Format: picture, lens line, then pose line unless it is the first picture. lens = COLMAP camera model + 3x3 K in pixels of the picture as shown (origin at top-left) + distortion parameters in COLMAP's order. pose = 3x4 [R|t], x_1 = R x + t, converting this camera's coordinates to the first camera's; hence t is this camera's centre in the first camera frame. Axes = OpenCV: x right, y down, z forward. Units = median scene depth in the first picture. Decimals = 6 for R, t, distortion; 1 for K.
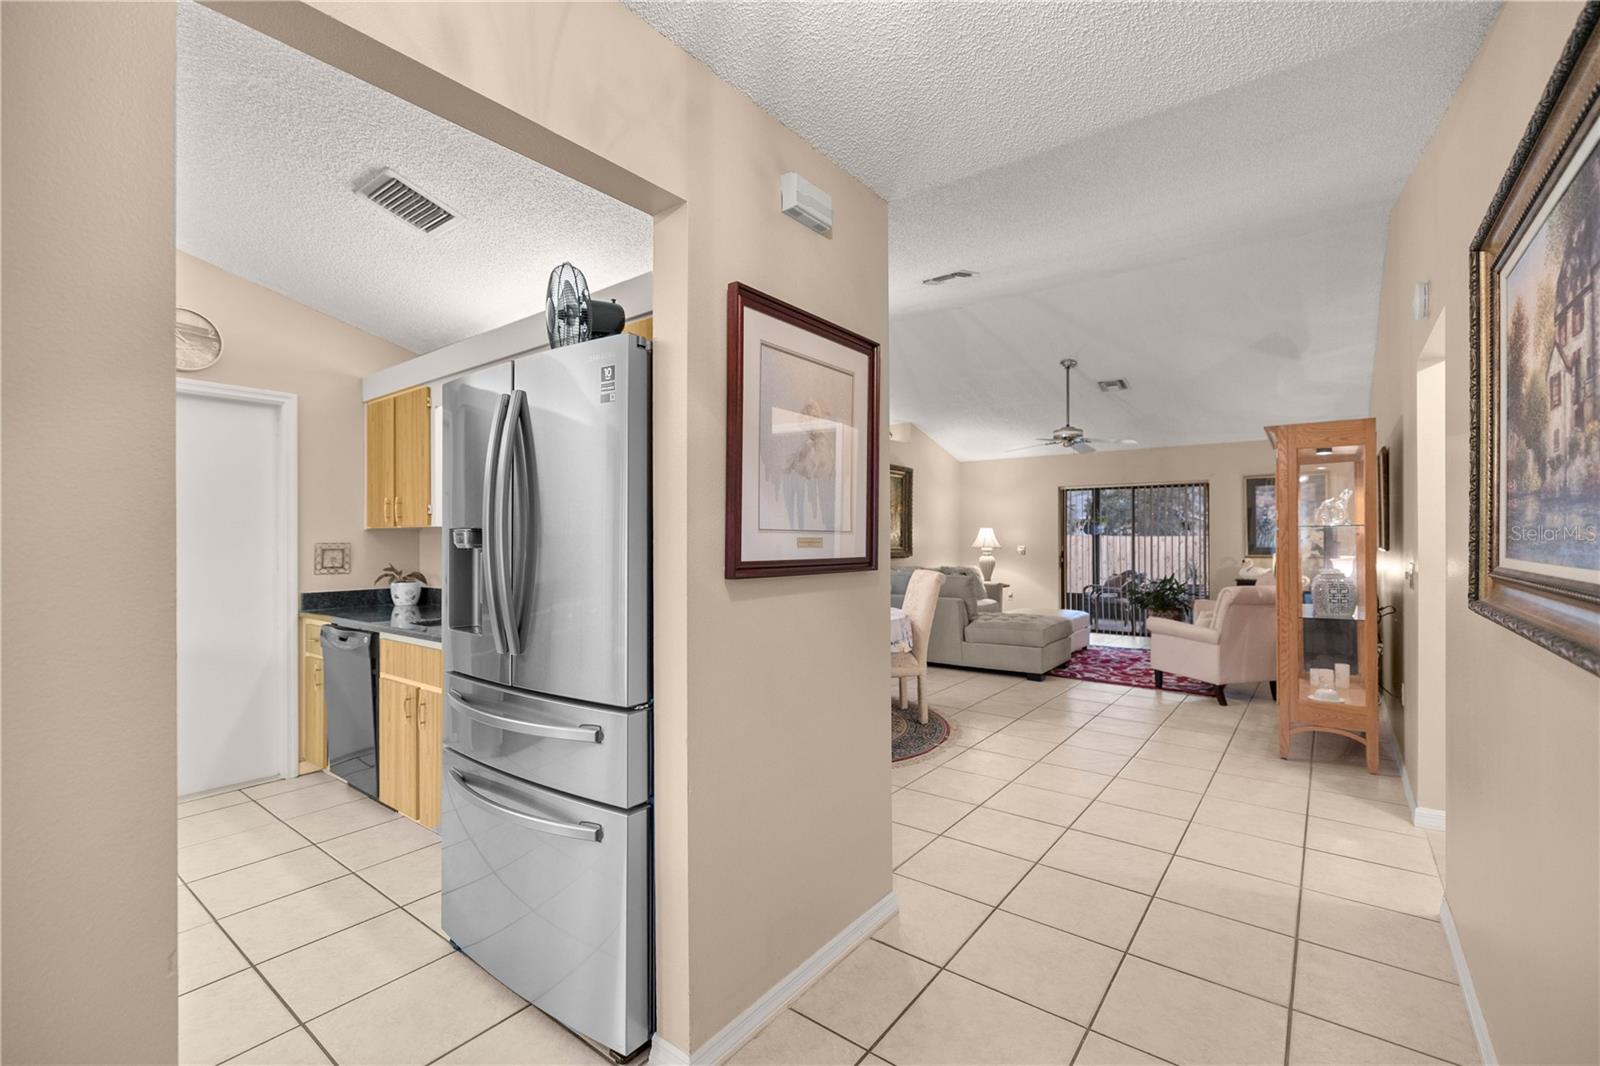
lens RADIAL K [[686.6, 0, 800.6], [0, 686.6, 535.5], [0, 0, 1]] dist [0.001906, 0.000062]
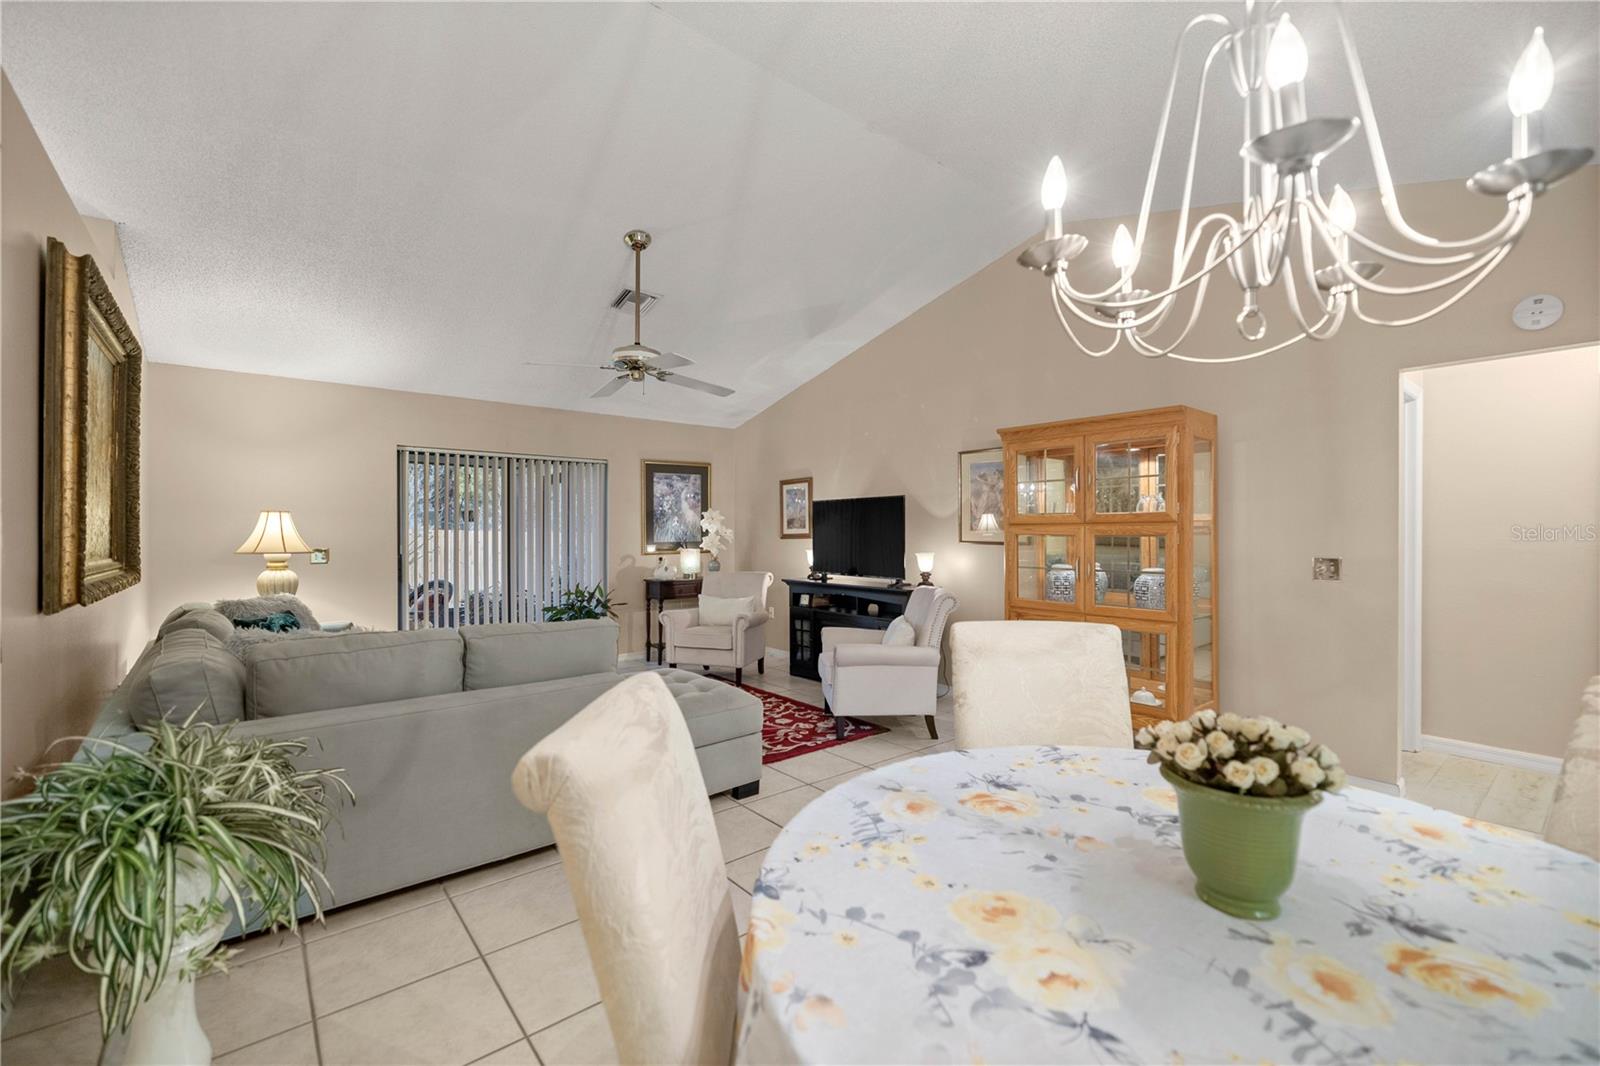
lens RADIAL K [[686.6, 0, 802.4], [0, 686.6, 531.8], [0, 0, 1]] dist [0.001906, 0.000062]
pose [[0.225924, 0.000878, 0.974145, -0.139070], [0.000363, 0.999999, -0.000985, 0.004137], [-0.974145, 0.000576, 0.225924, 0.619697]]
